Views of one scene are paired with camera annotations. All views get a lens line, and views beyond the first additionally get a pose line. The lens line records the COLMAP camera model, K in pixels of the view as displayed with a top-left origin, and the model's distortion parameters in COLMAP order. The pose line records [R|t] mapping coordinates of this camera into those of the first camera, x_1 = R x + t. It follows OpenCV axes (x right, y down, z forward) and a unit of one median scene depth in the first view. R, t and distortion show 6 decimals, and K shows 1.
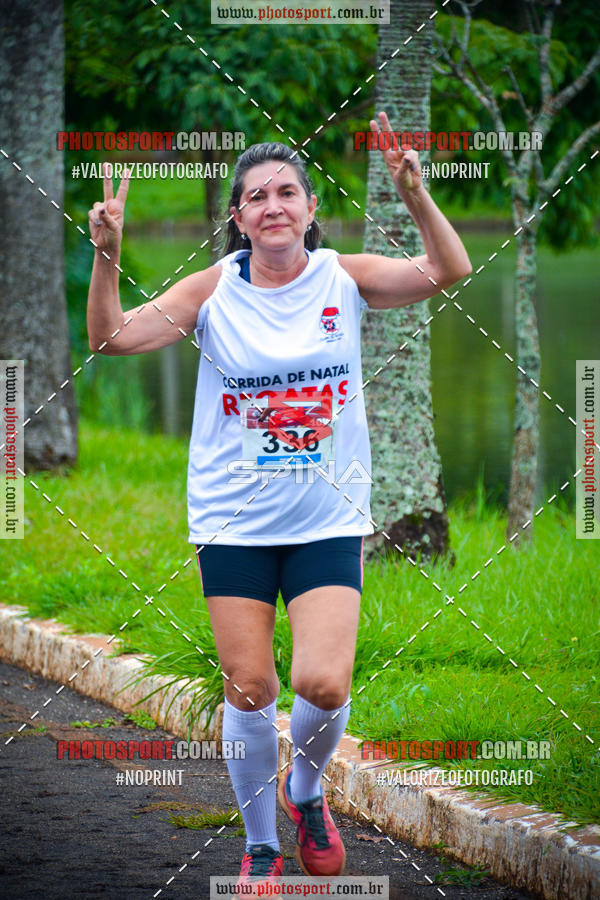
lens RADIAL K [[6122.9, 0, 301.5], [0, 6122.9, 435.2], [0, 0, 1]] dist [2.719303, 18.218551]
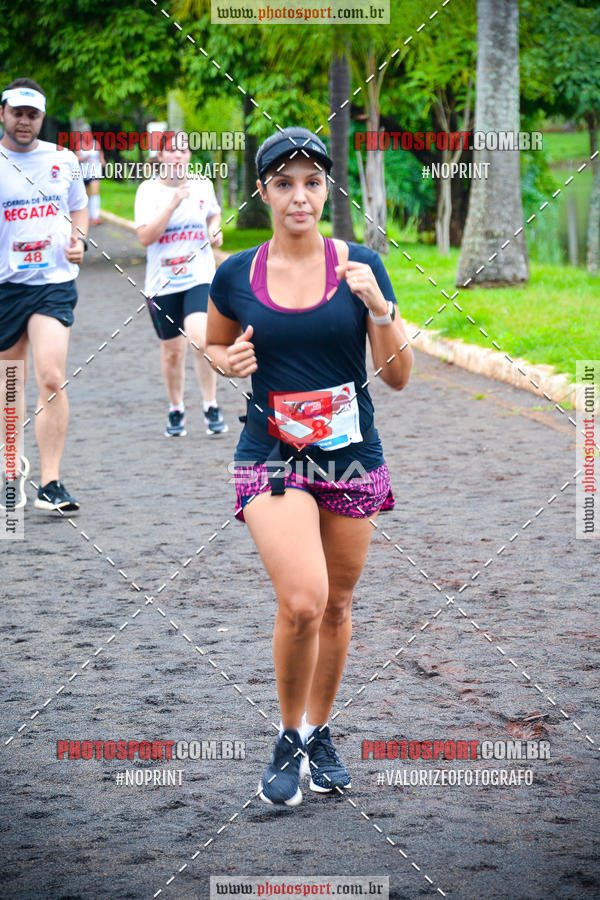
lens RADIAL K [[3413.5, 0, 300.3], [0, 3413.5, 451.1], [0, 0, 1]] dist [1.000594, 2.462133]
pose [[0.993174, -0.032981, -0.111883, 0.013875], [0.039369, 0.997689, 0.055377, -0.005586], [0.109798, -0.059404, 0.992177, -0.145196]]
